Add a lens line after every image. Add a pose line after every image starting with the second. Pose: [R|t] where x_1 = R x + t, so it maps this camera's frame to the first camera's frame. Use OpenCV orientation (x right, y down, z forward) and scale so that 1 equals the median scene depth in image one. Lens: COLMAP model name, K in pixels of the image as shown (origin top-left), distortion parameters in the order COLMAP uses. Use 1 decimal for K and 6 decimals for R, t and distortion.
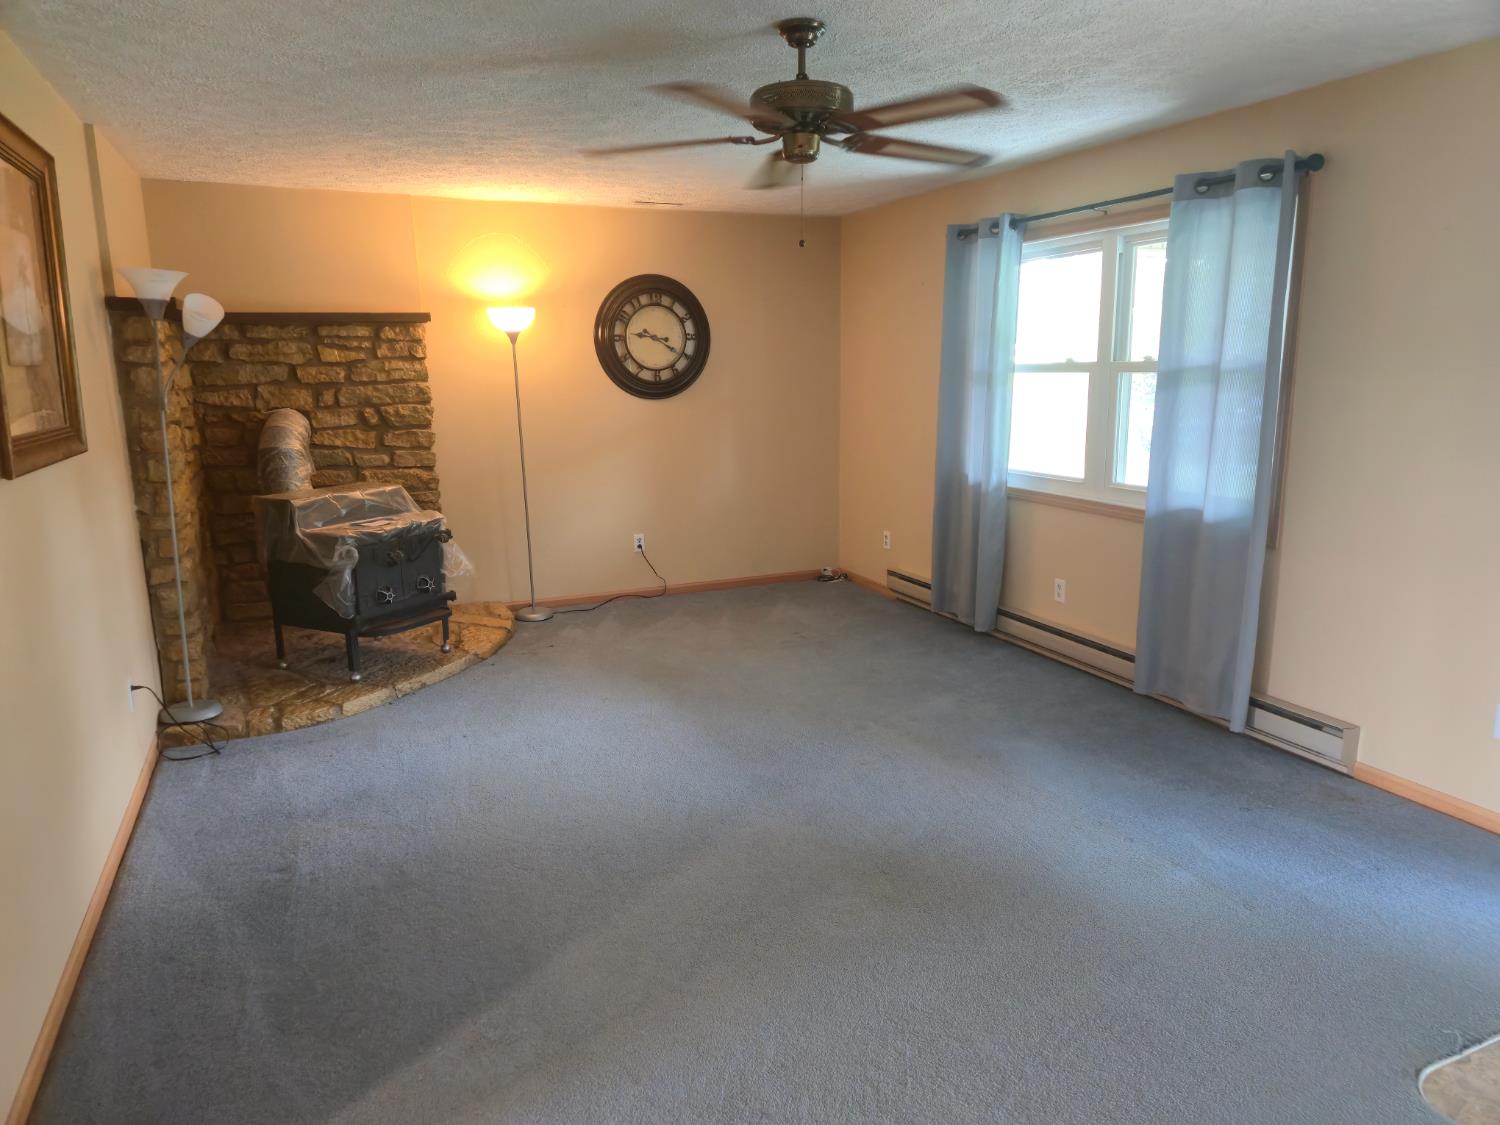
lens RADIAL K [[1013.9, 0, 758.9], [0, 1013.9, 559.3], [0, 0, 1]] dist [0.058758, -0.023601]
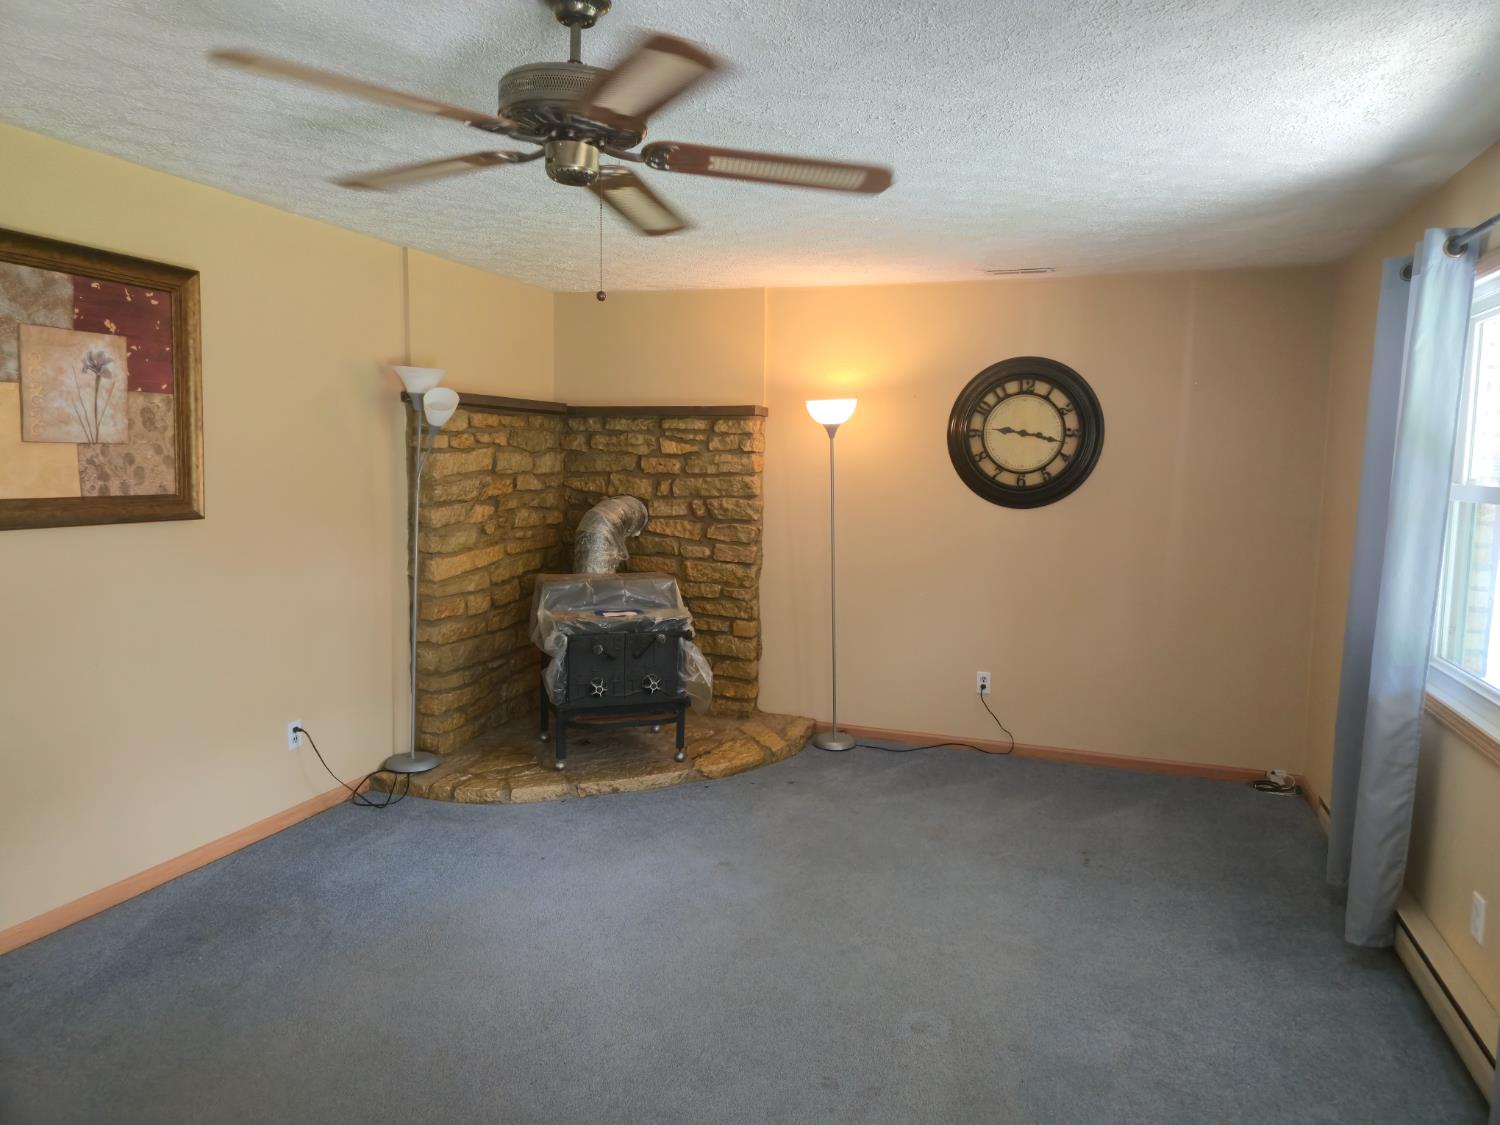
lens RADIAL K [[1013.9, 0, 749.7], [0, 1013.9, 559.5], [0, 0, 1]] dist [0.058758, -0.023601]
pose [[0.737728, 0.096223, -0.668205, 0.322467], [-0.158421, 0.986827, -0.032799, -0.066048], [0.656247, 0.130054, 0.743254, 0.307061]]
